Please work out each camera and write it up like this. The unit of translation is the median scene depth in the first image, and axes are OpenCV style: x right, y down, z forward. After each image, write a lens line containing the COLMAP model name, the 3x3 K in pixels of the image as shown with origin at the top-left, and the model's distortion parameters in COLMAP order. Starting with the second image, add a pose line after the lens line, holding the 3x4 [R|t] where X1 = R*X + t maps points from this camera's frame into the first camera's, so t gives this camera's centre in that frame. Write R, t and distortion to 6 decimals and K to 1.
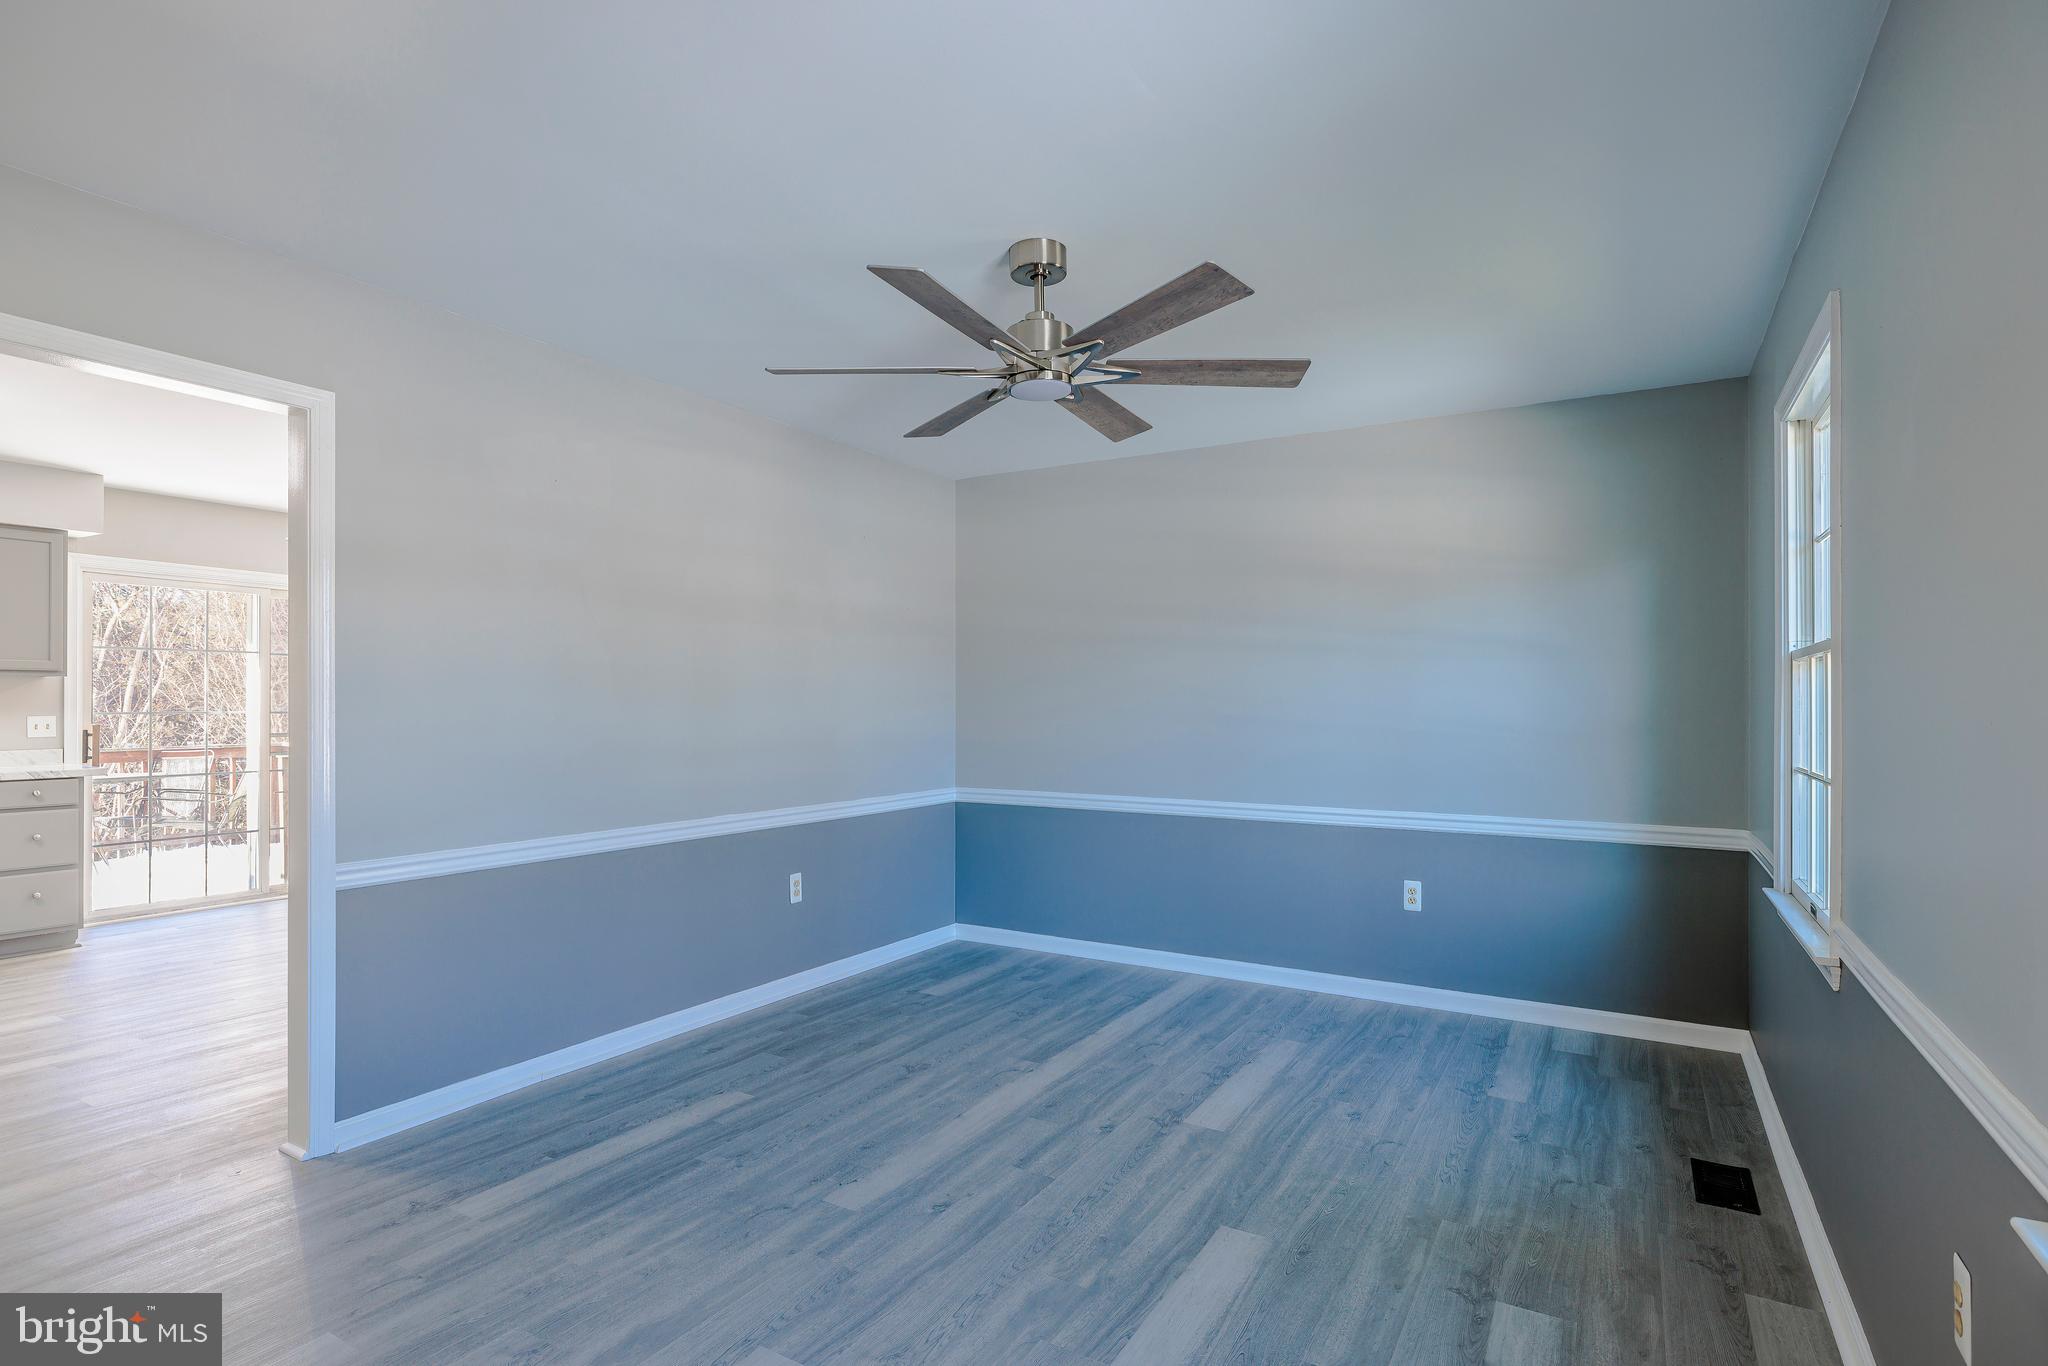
lens RADIAL K [[1013.4, 0, 1023.5], [0, 1013.4, 694.2], [0, 0, 1]] dist [-0.000542, -0.000416]
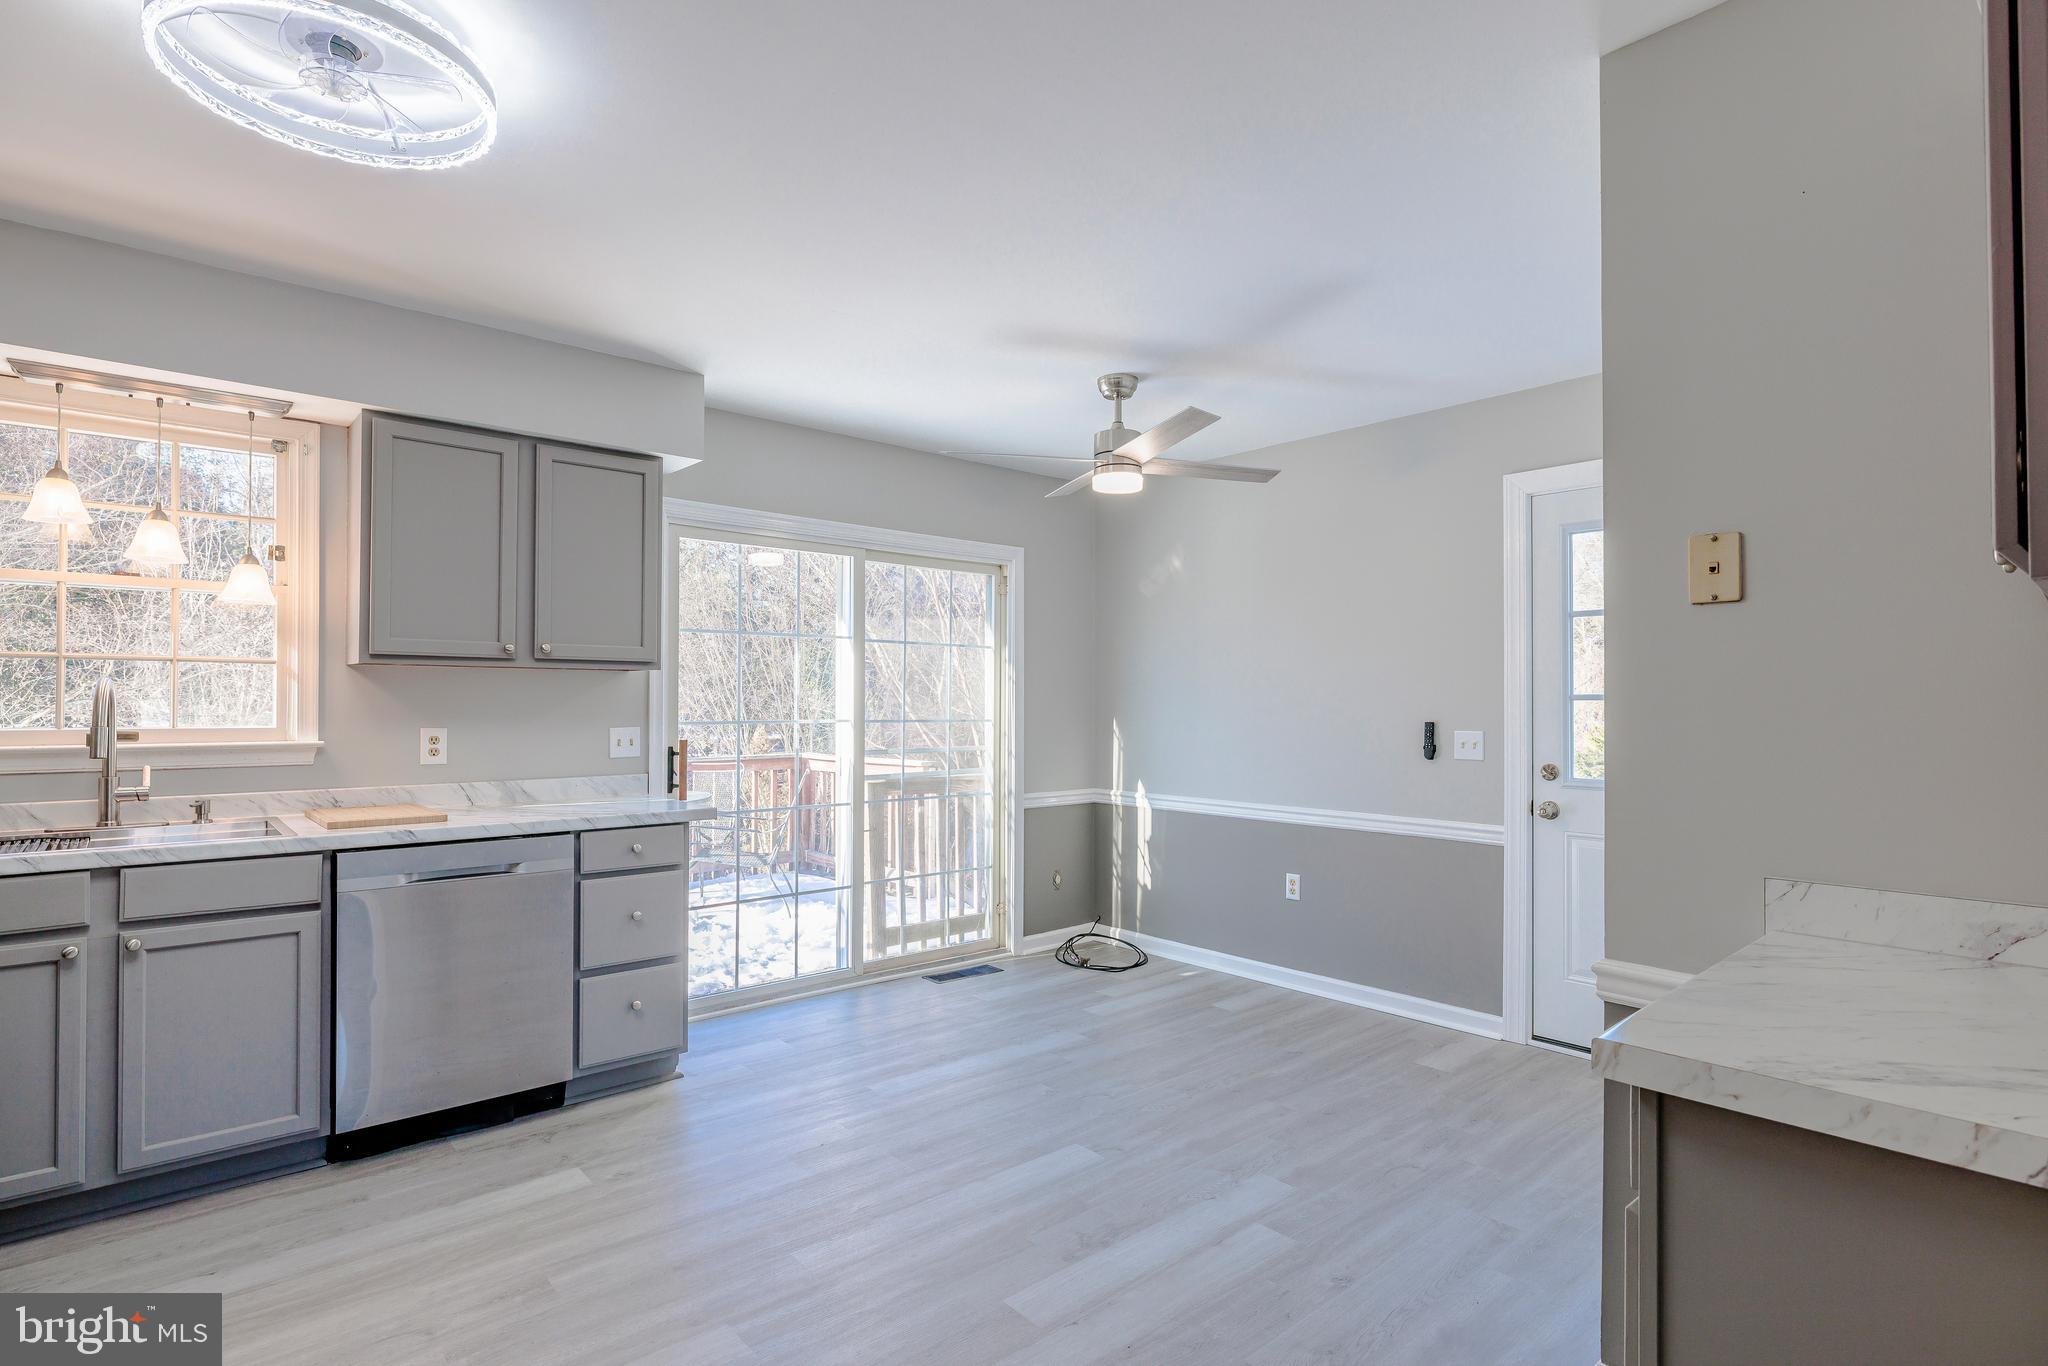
lens RADIAL K [[1013.4, 0, 1023.5], [0, 1013.4, 694.2], [0, 0, 1]] dist [-0.000542, -0.000416]
pose [[0.948722, -0.001728, -0.316107, -0.735887], [-0.000126, 0.999983, -0.005843, 0.003740], [0.316111, 0.005583, 0.948706, 0.635091]]
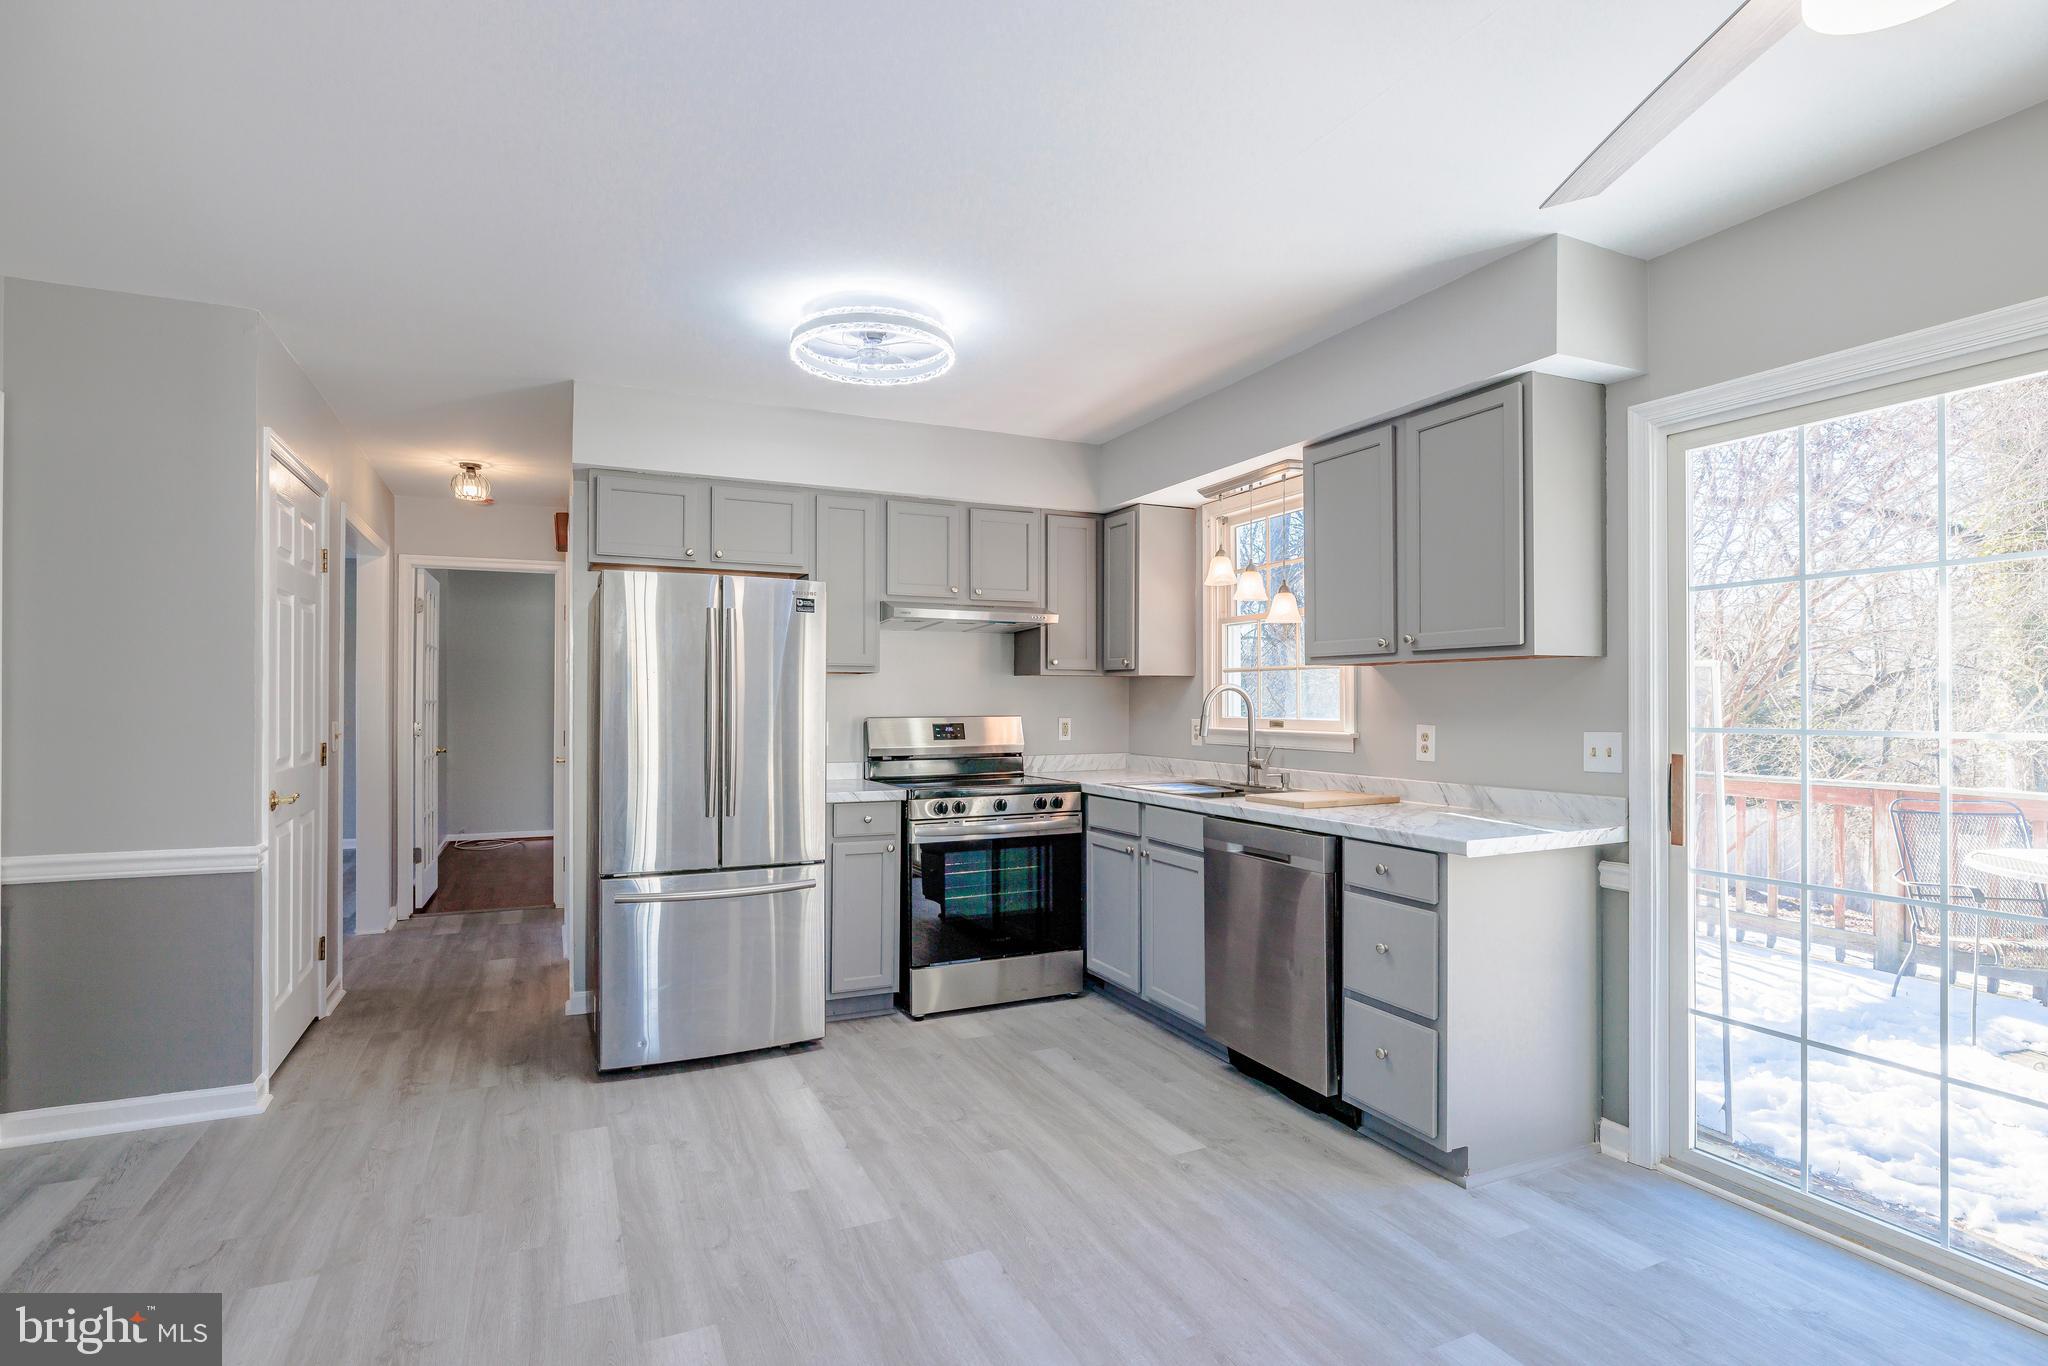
lens RADIAL K [[1013.4, 0, 1023.5], [0, 1013.4, 694.2], [0, 0, 1]] dist [-0.000542, -0.000416]
pose [[-0.567295, -0.005184, -0.823499, -0.556785], [0.003168, 0.999959, -0.008477, 0.007995], [0.823509, -0.007417, -0.567255, 1.611823]]
